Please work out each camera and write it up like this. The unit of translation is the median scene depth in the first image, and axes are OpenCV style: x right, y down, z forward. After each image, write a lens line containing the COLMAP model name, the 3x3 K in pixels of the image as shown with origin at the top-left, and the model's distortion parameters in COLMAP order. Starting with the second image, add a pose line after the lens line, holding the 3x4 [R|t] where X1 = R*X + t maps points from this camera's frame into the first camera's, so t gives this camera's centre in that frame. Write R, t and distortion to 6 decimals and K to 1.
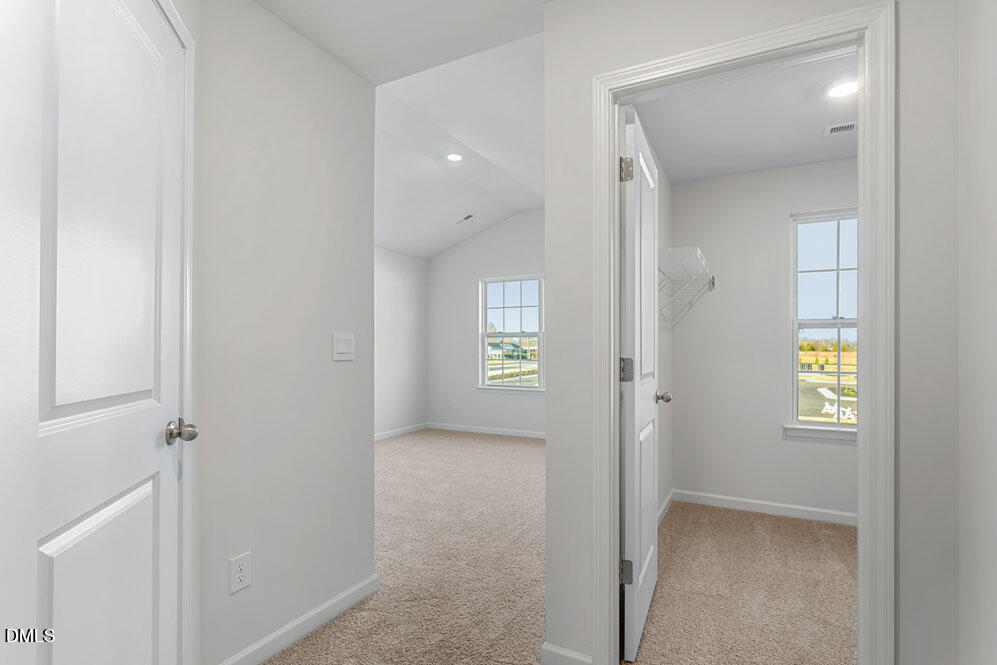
lens RADIAL K [[474.4, 0, 496.3], [0, 474.4, 339.1], [0, 0, 1]] dist [0.000454, 0.000352]
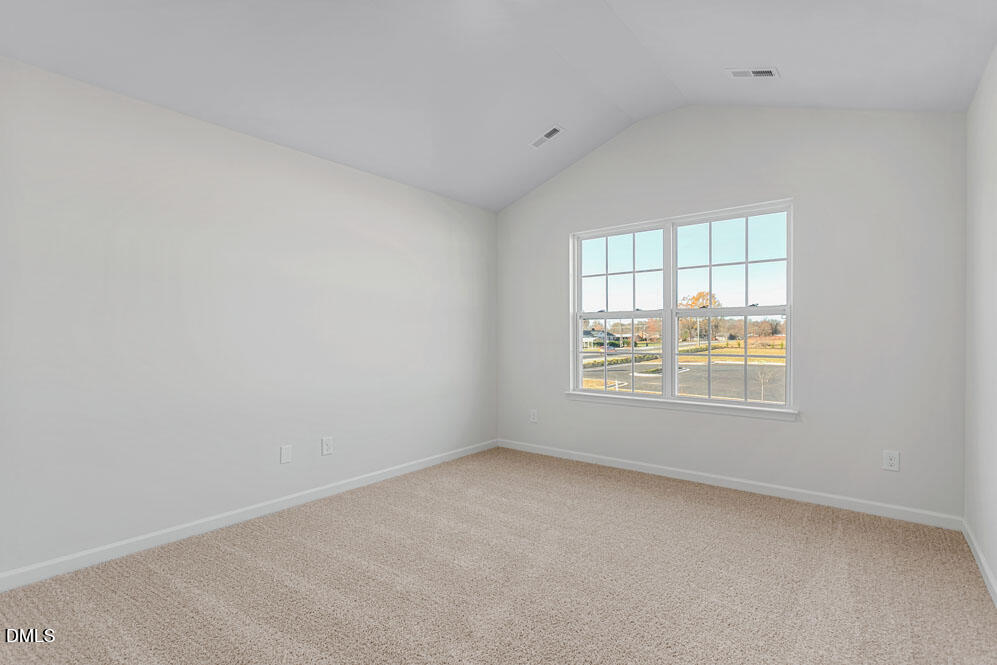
lens RADIAL K [[474.4, 0, 496.3], [0, 474.4, 339.1], [0, 0, 1]] dist [0.000454, 0.000352]
pose [[0.981780, -0.003409, -0.189989, -0.010485], [0.008267, 0.999659, 0.024783, 0.007607], [0.189840, -0.025902, 0.981473, 0.310668]]
